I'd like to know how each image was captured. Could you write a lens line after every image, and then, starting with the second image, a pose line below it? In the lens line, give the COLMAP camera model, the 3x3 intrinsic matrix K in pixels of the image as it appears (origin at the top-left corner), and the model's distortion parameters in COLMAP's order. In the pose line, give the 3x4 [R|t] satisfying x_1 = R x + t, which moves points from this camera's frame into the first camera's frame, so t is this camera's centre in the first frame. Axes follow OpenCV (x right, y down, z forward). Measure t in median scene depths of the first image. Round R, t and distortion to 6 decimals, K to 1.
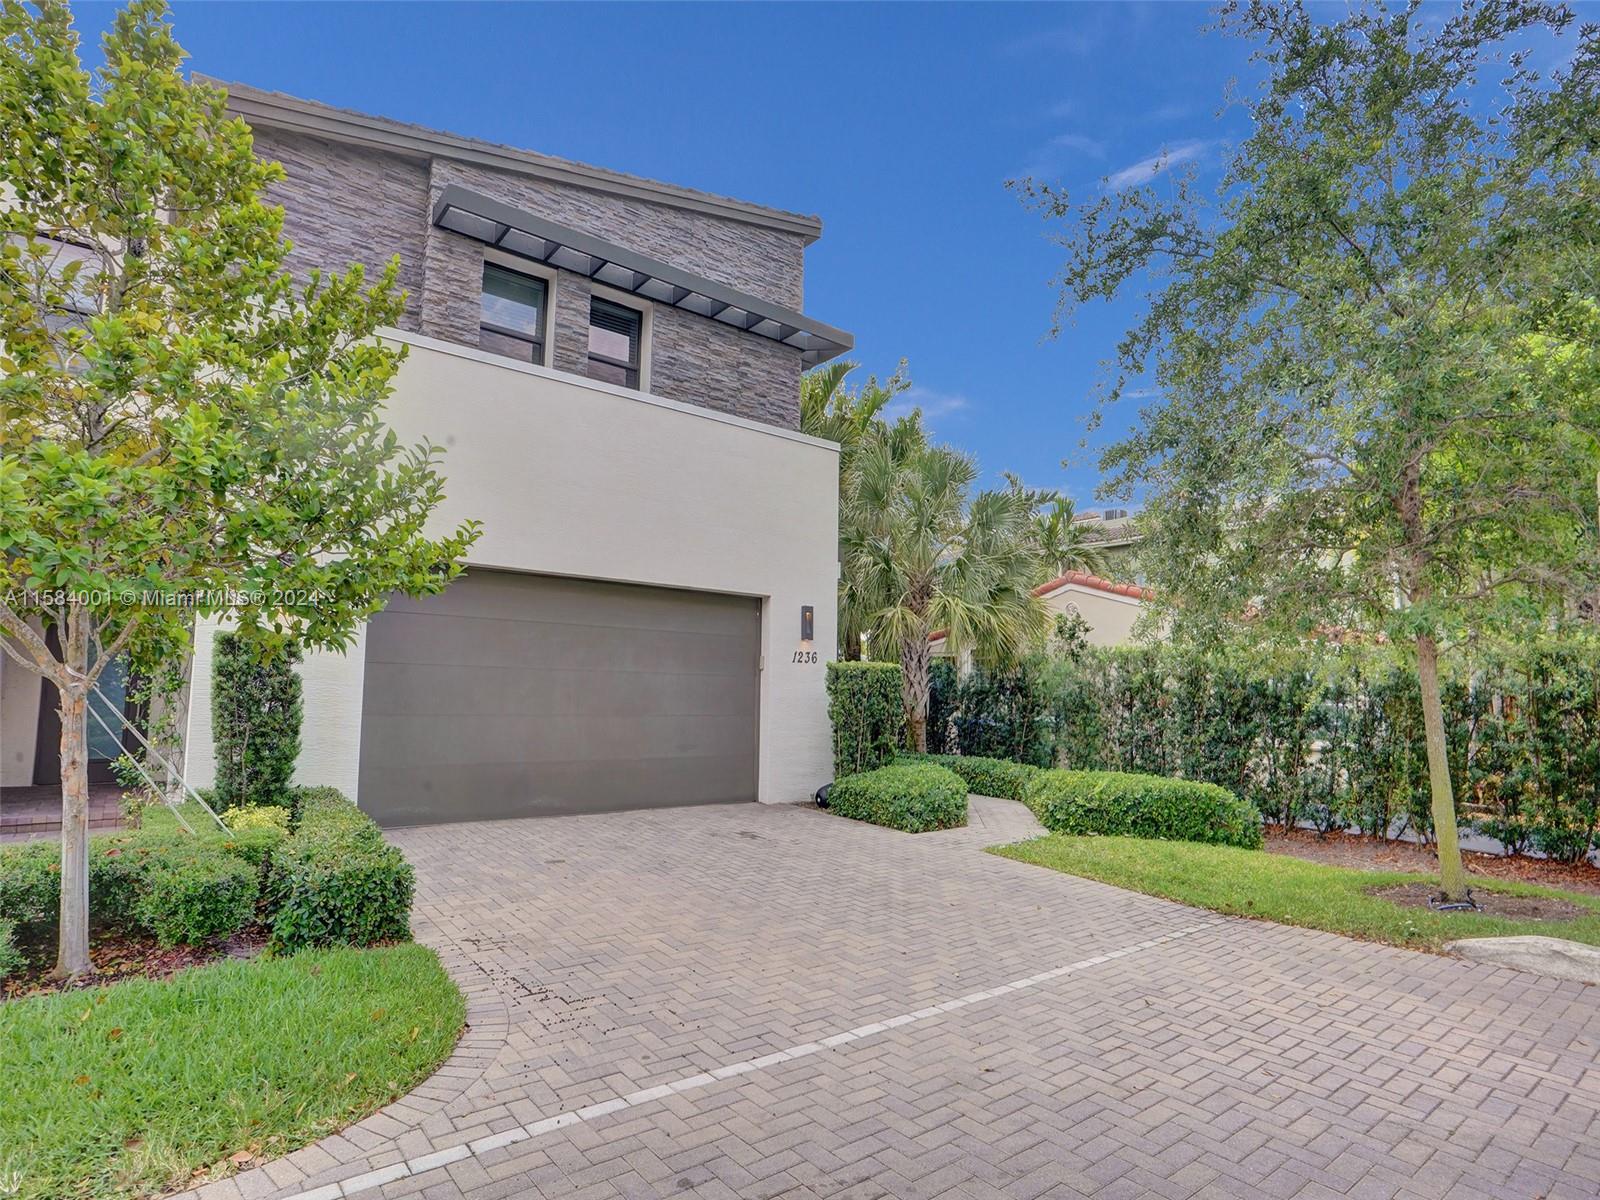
lens RADIAL K [[844.2, 0, 801.5], [0, 844.2, 607.1], [0, 0, 1]] dist [-0.020689, 0.003296]
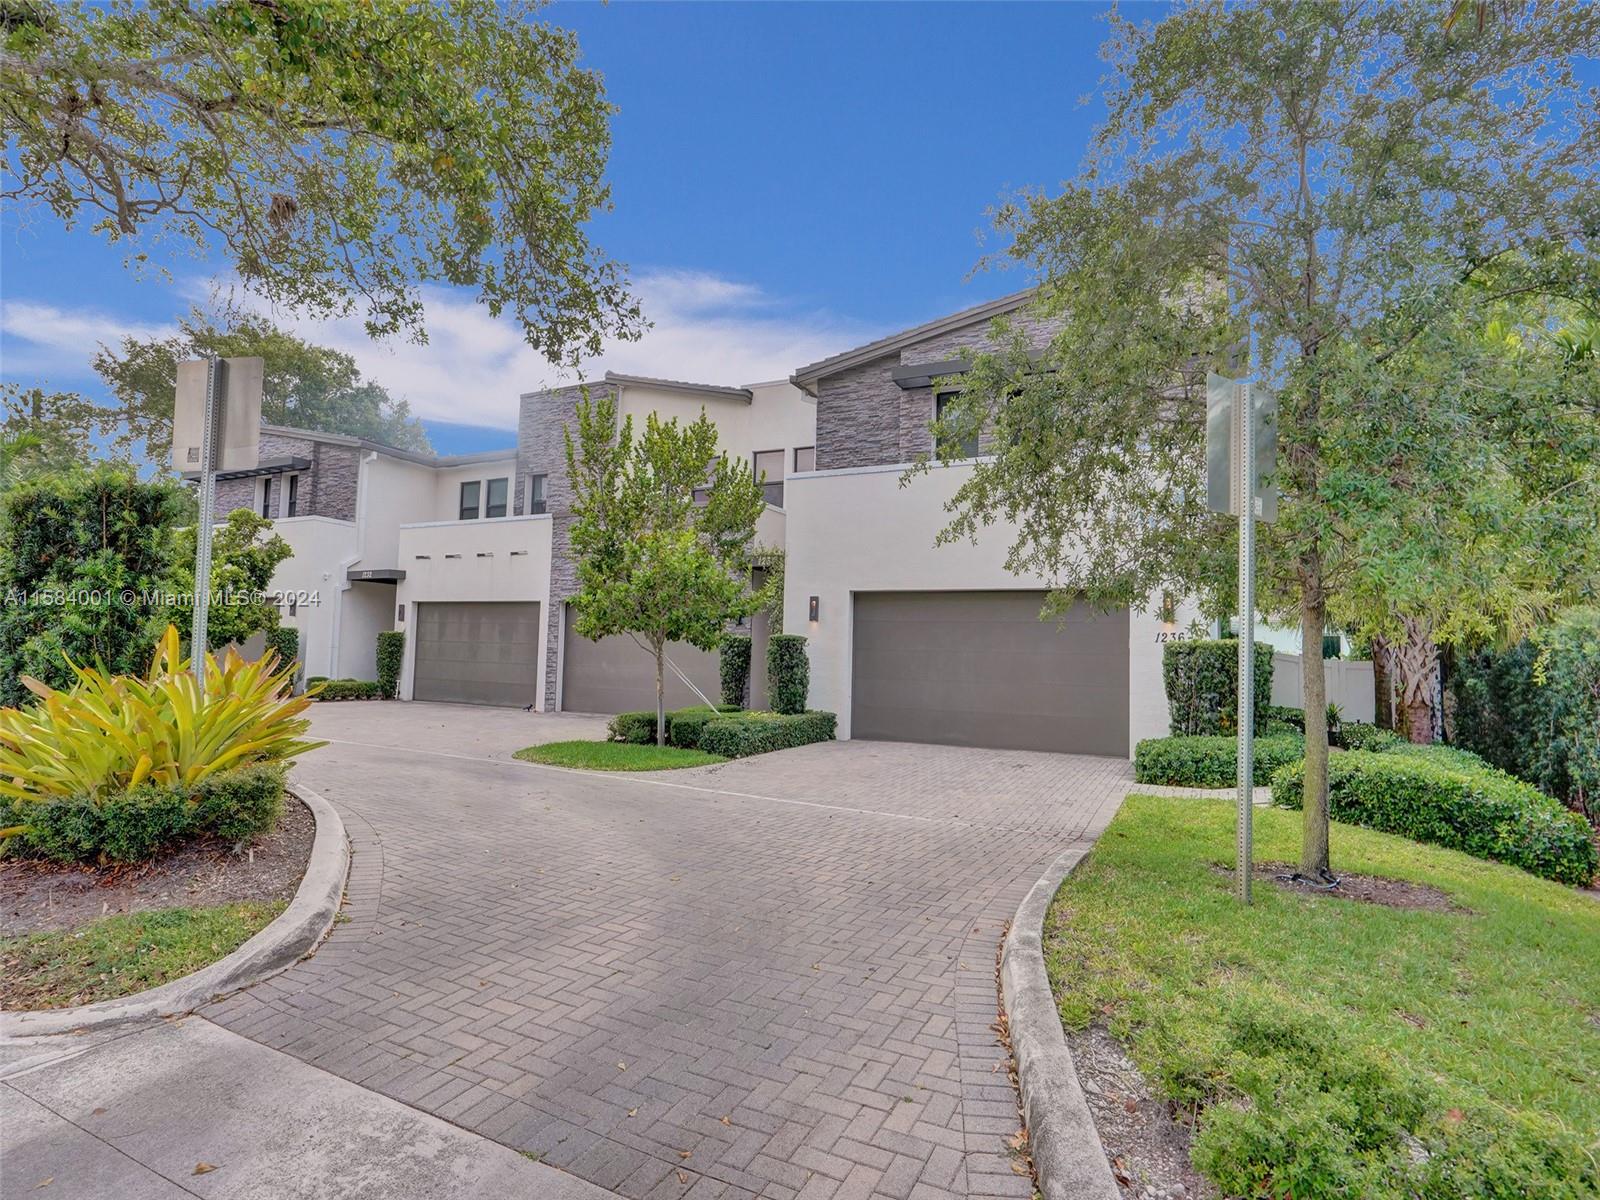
lens RADIAL K [[844.2, 0, 790.6], [0, 844.2, 608.6], [0, 0, 1]] dist [-0.020689, 0.003296]
pose [[0.407123, -0.073464, -0.910414, 0.852357], [0.063054, 0.996643, -0.052225, 0.048831], [0.911194, -0.036144, 0.410389, 0.077230]]
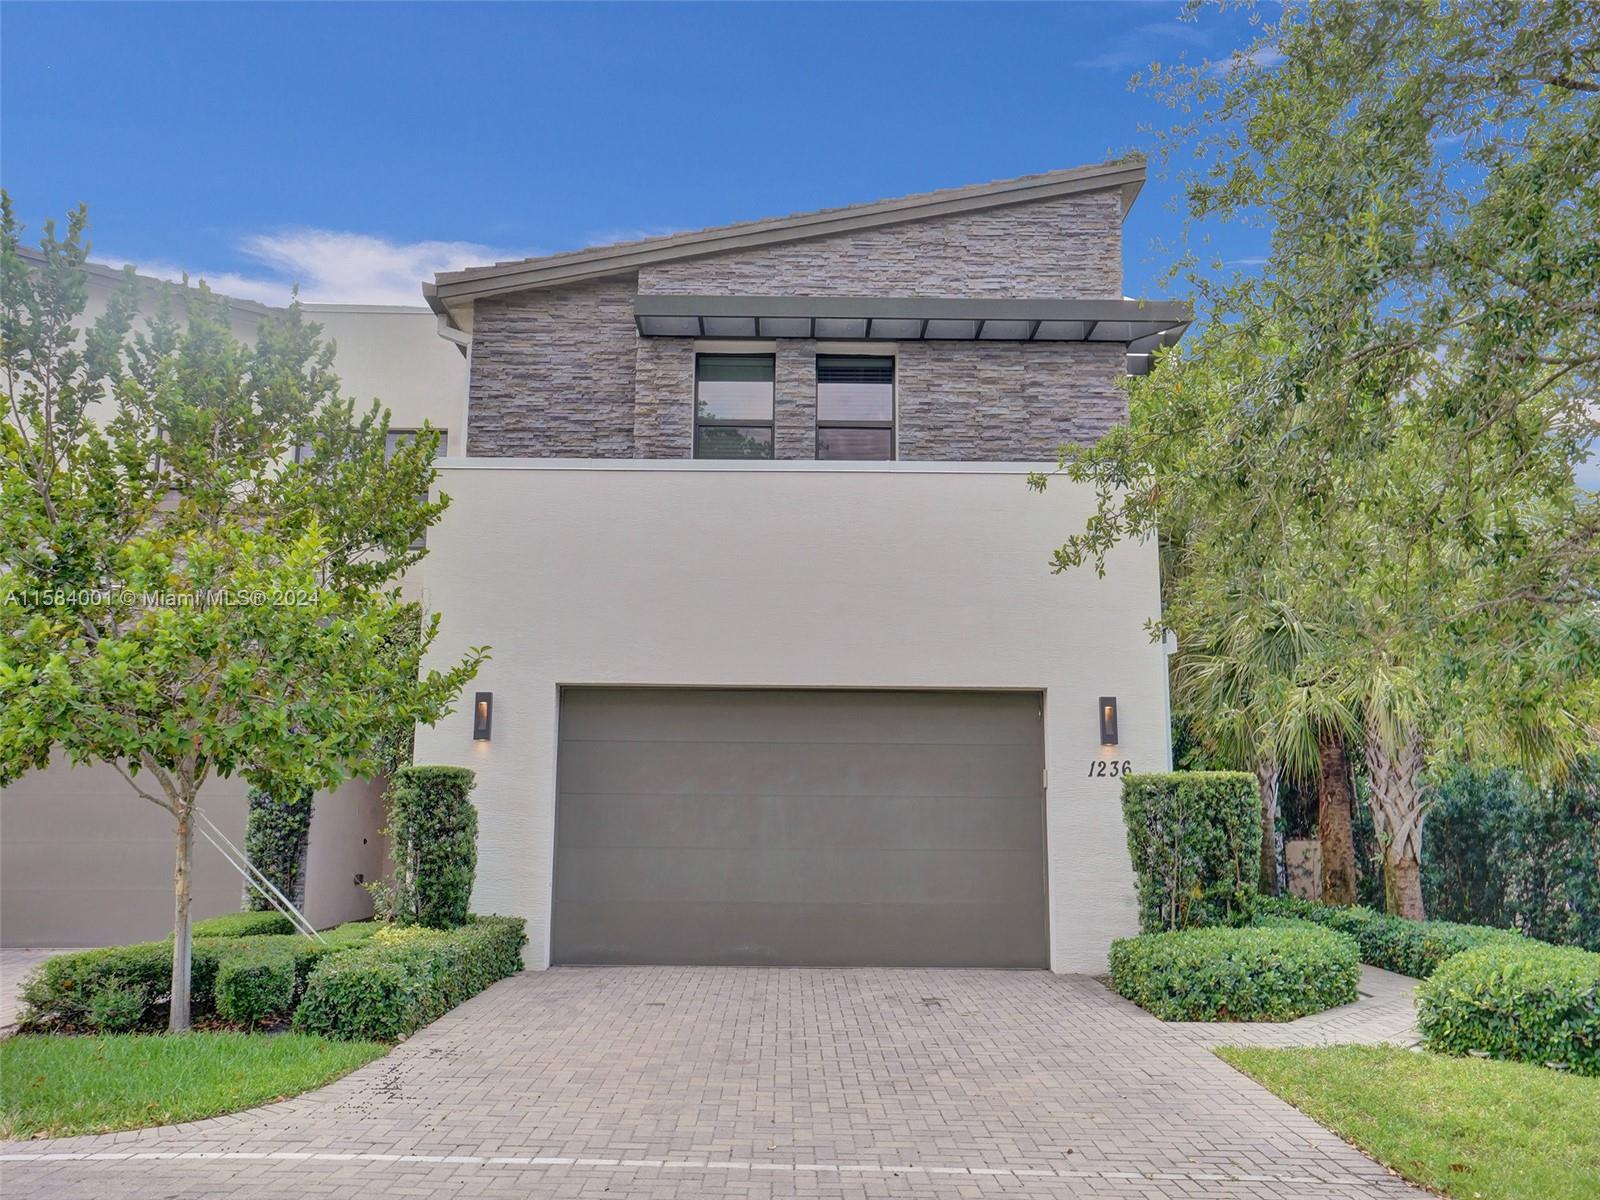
lens RADIAL K [[1190.5, 0, 809.7], [0, 1190.5, 632.3], [0, 0, 1]] dist [0.007798, 0.032828]
pose [[0.783646, -0.118665, -0.609769, 0.445736], [0.069186, 0.992151, -0.104165, 0.033248], [0.617344, 0.039441, 0.785704, 0.049378]]
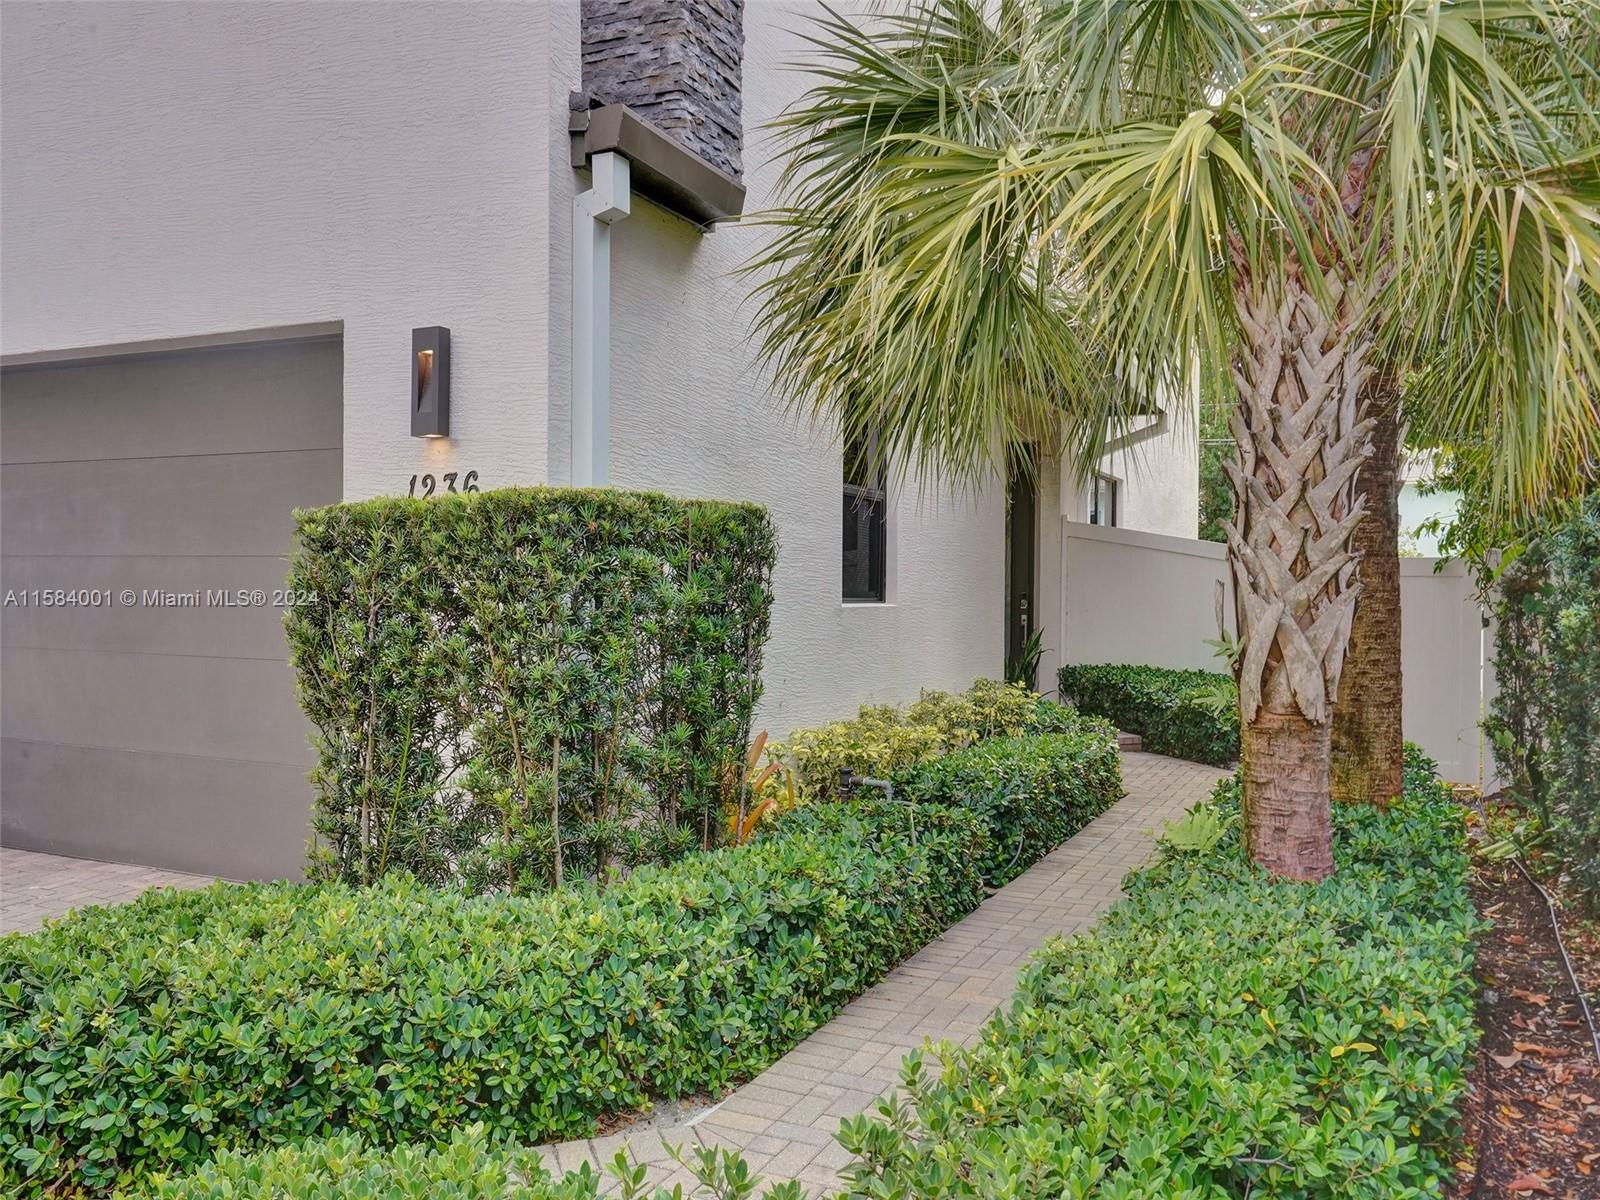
lens RADIAL K [[1310.1, 0, 801.5], [0, 1310.1, 595.8], [0, 0, 1]] dist [-0.001451, 0.000136]
pose [[0.418462, -0.011106, -0.908166, 0.520716], [0.087283, 0.995789, 0.028040, 0.099817], [0.904030, -0.091002, 0.417670, 0.943190]]
